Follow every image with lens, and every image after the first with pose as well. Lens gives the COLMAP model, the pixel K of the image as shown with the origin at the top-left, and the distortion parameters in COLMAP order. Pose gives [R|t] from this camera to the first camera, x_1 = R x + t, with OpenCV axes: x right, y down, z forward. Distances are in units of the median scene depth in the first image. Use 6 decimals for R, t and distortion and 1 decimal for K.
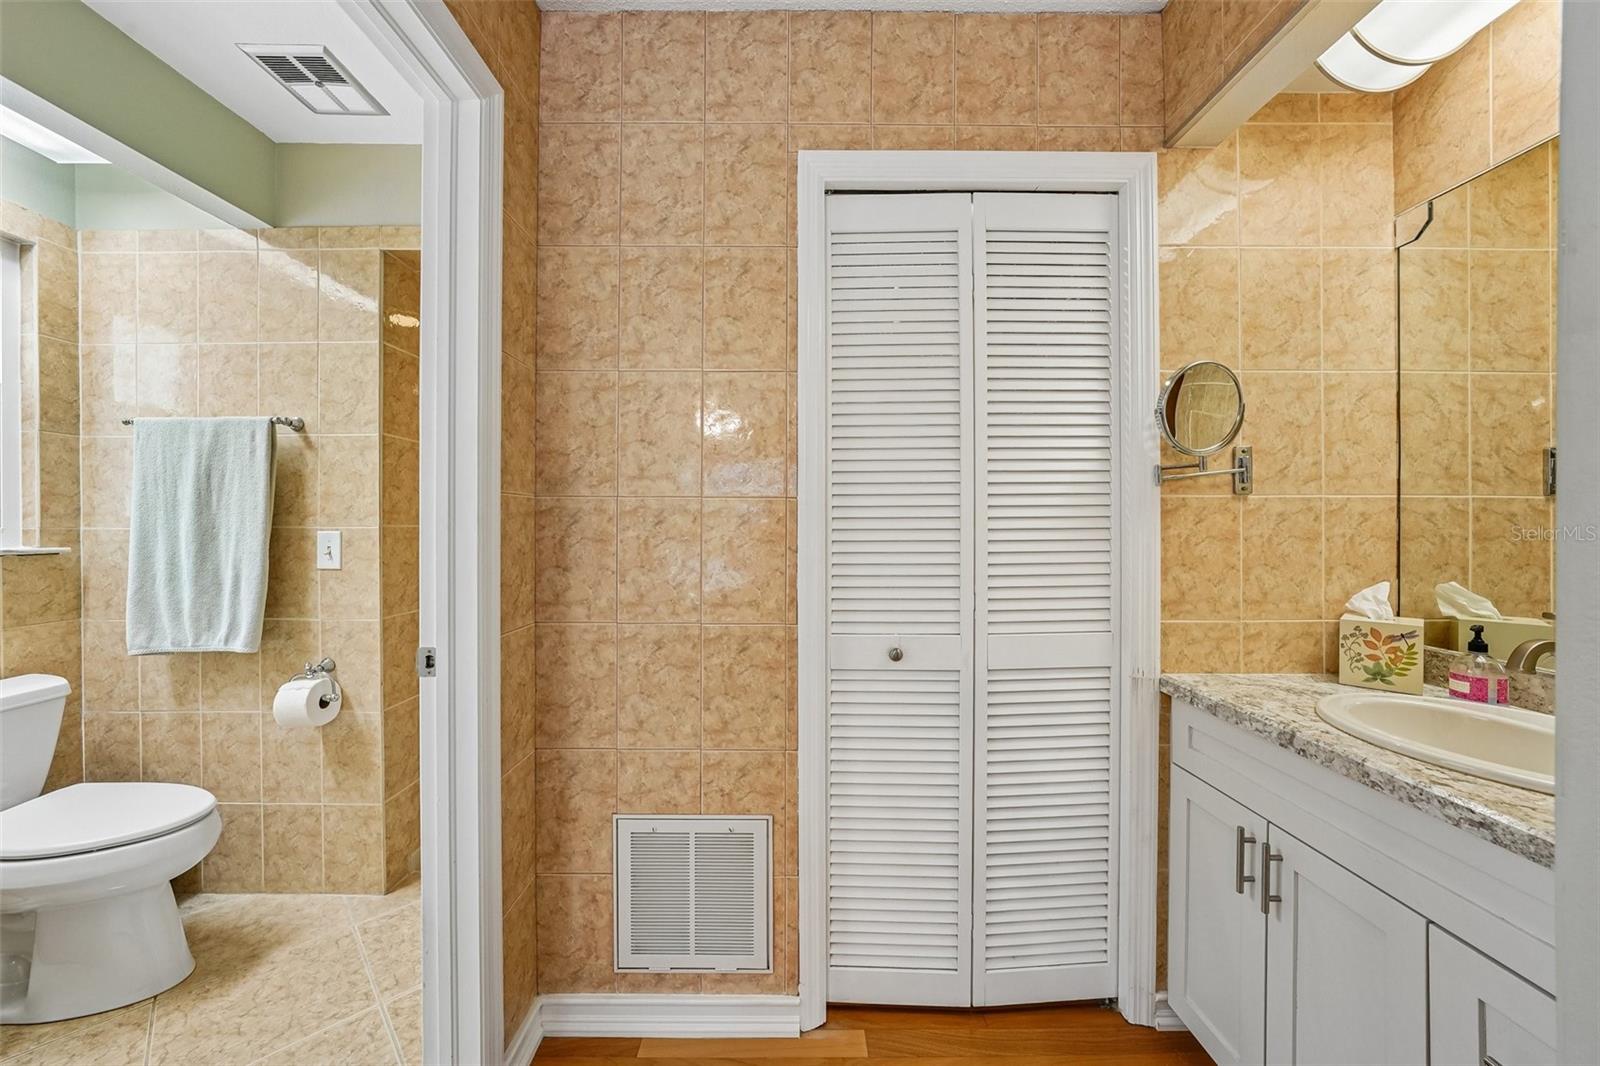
lens RADIAL K [[622.7, 0, 804.9], [0, 622.7, 523.2], [0, 0, 1]] dist [-0.018351, 0.005478]
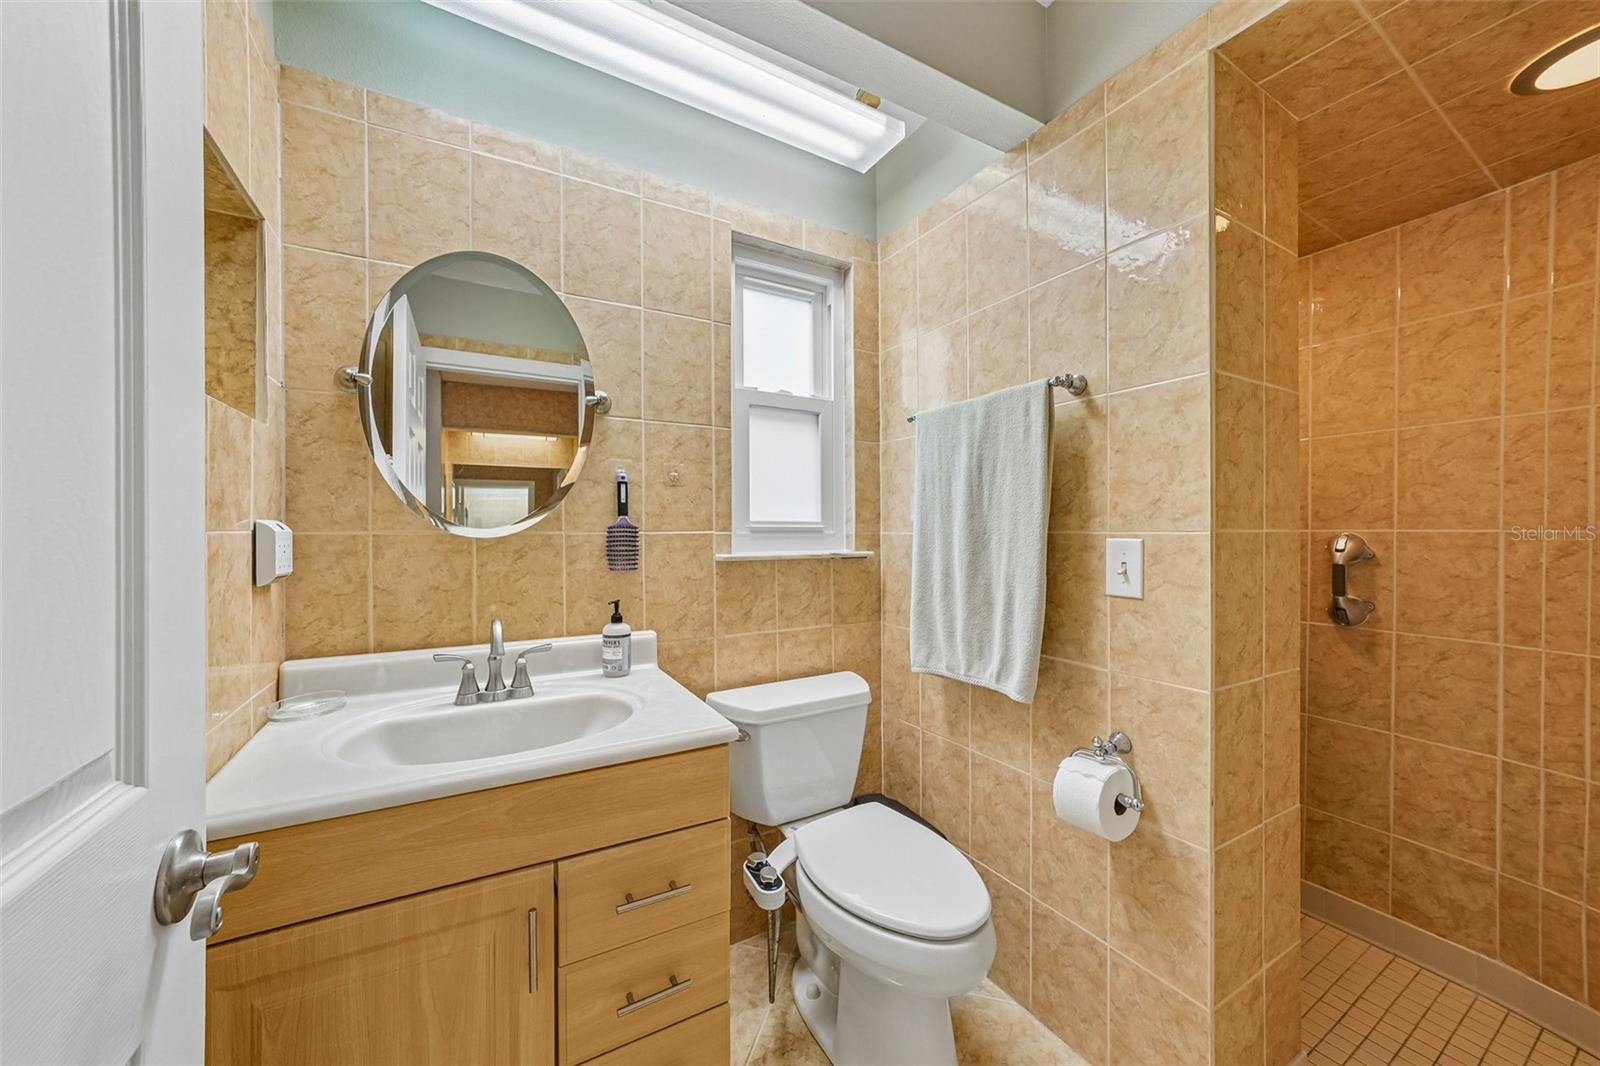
lens RADIAL K [[622.7, 0, 801.0], [0, 622.7, 530.0], [0, 0, 1]] dist [-0.018351, 0.005478]
pose [[0.525963, -0.000319, -0.850508, -0.391087], [0.000162, 1.000000, -0.000275, 0.003993], [0.850508, 0.000007, 0.525963, 0.363223]]
